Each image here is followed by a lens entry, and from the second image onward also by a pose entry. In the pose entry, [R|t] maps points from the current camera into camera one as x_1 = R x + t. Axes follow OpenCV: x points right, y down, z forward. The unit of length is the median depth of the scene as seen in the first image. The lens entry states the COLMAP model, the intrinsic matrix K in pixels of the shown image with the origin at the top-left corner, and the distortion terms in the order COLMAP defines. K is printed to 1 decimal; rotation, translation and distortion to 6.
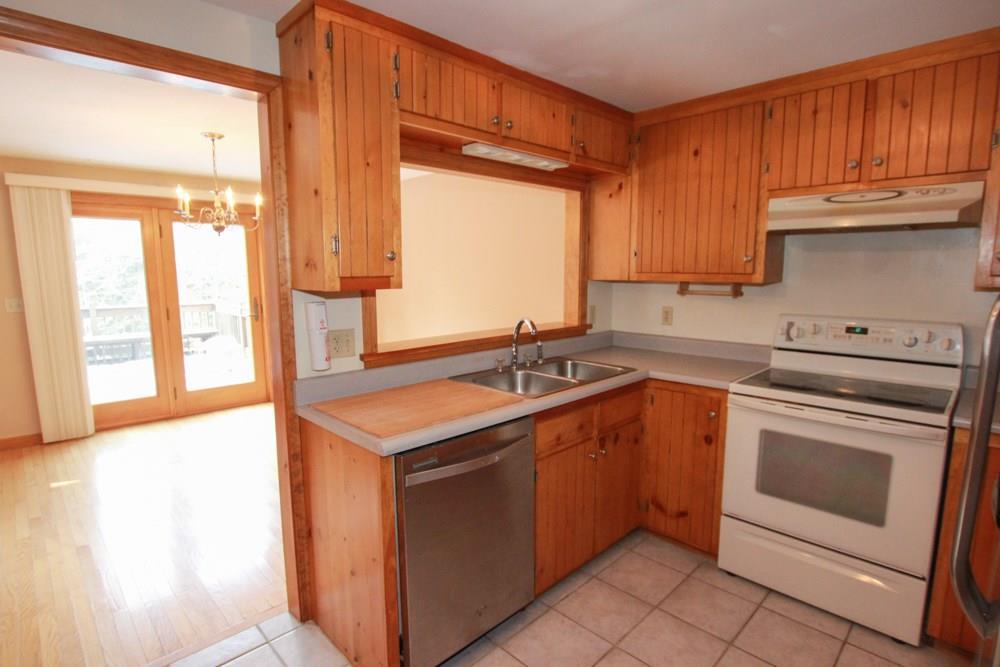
lens RADIAL K [[470.9, 0, 505.1], [0, 470.9, 331.3], [0, 0, 1]] dist [-0.032727, 0.005252]
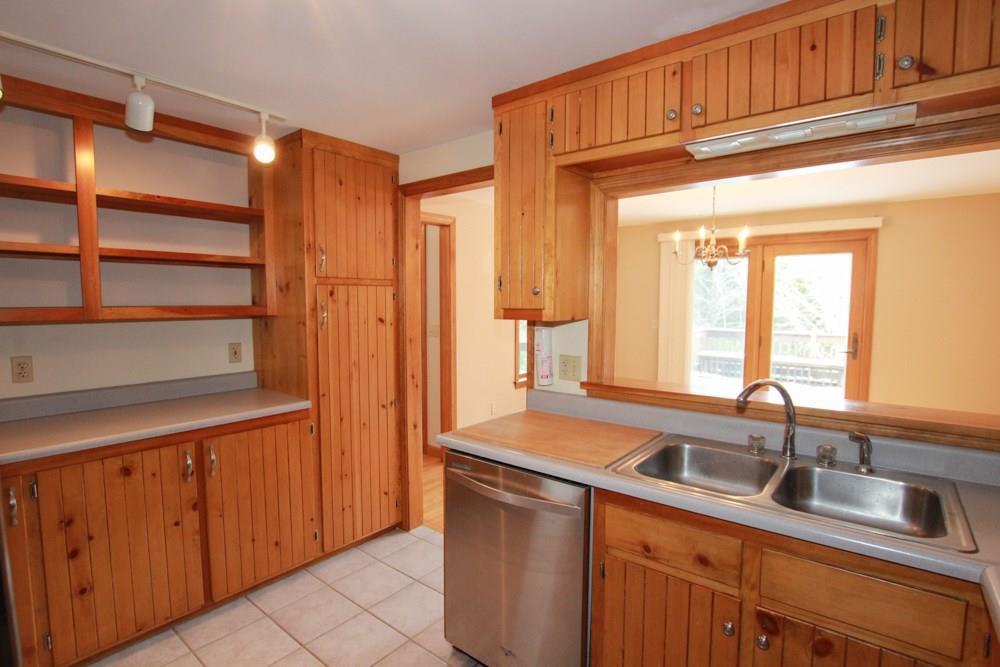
lens RADIAL K [[470.9, 0, 505.1], [0, 470.9, 331.3], [0, 0, 1]] dist [-0.032727, 0.005252]
pose [[0.186326, 0.067795, -0.980146, 0.694922], [-0.130562, 0.990477, 0.043689, -0.086792], [0.973774, 0.119830, 0.193403, 0.601179]]
